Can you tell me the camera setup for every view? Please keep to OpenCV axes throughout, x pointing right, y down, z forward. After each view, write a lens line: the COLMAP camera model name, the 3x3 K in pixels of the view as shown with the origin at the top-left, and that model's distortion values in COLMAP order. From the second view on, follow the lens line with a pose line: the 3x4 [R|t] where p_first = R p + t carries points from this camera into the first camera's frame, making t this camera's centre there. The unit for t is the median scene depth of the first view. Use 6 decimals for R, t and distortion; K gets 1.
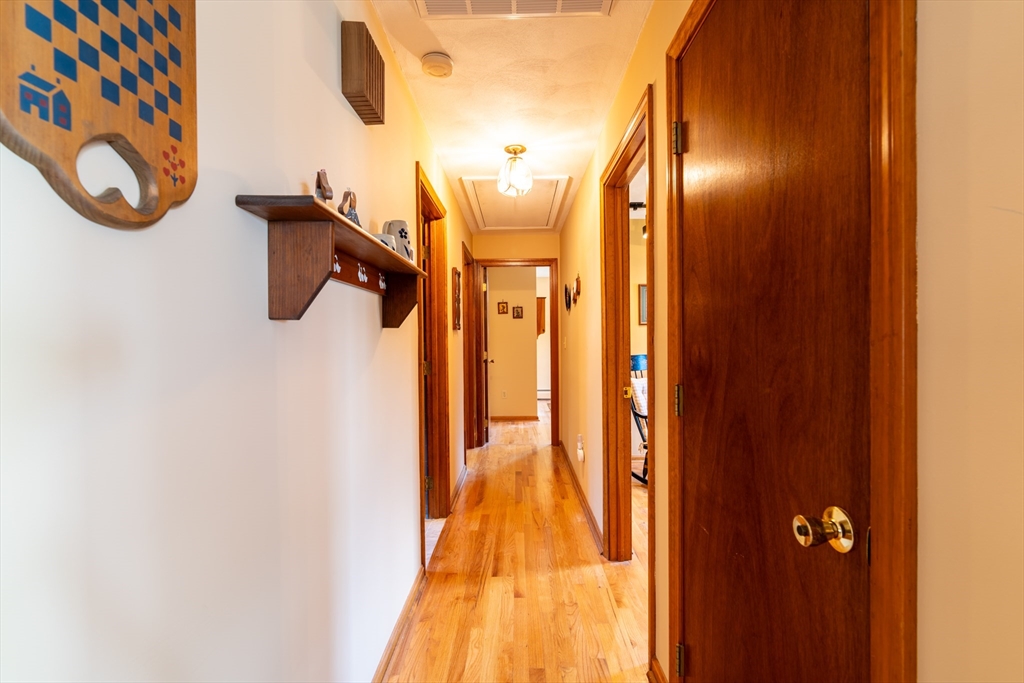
lens RADIAL K [[454.5, 0, 512.1], [0, 454.5, 340.7], [0, 0, 1]] dist [-0.012172, 0.002541]
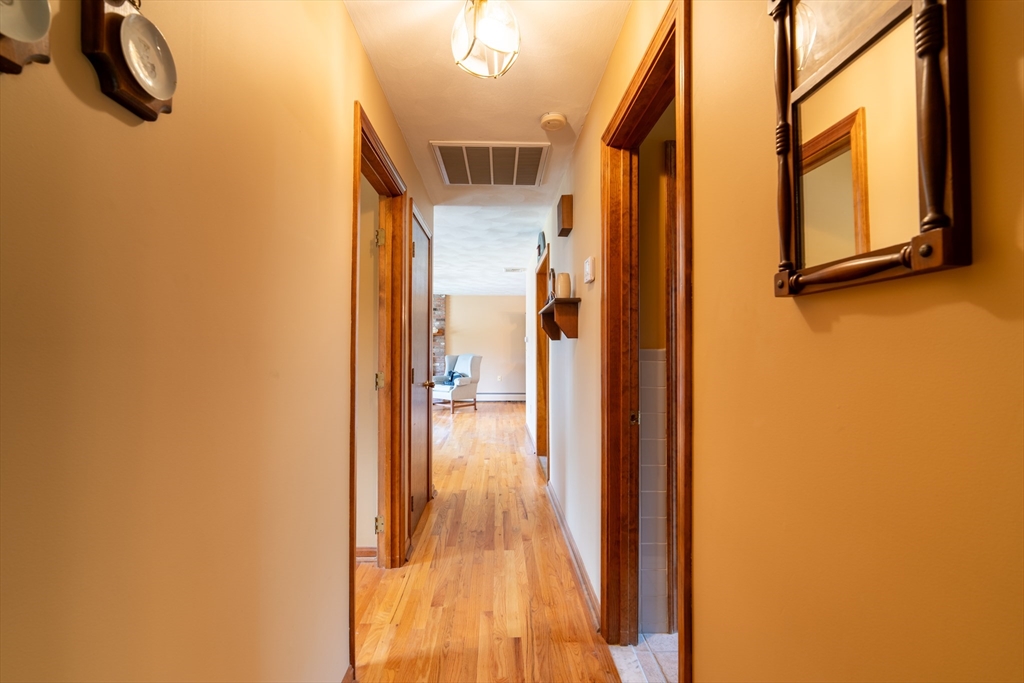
lens RADIAL K [[454.5, 0, 511.7], [0, 454.5, 341.5], [0, 0, 1]] dist [-0.012172, 0.002541]
pose [[-0.998936, 0.000412, -0.046109, 0.008782], [0.000766, 0.999970, -0.007662, -0.005983], [0.046104, -0.007689, -0.998907, 1.900323]]
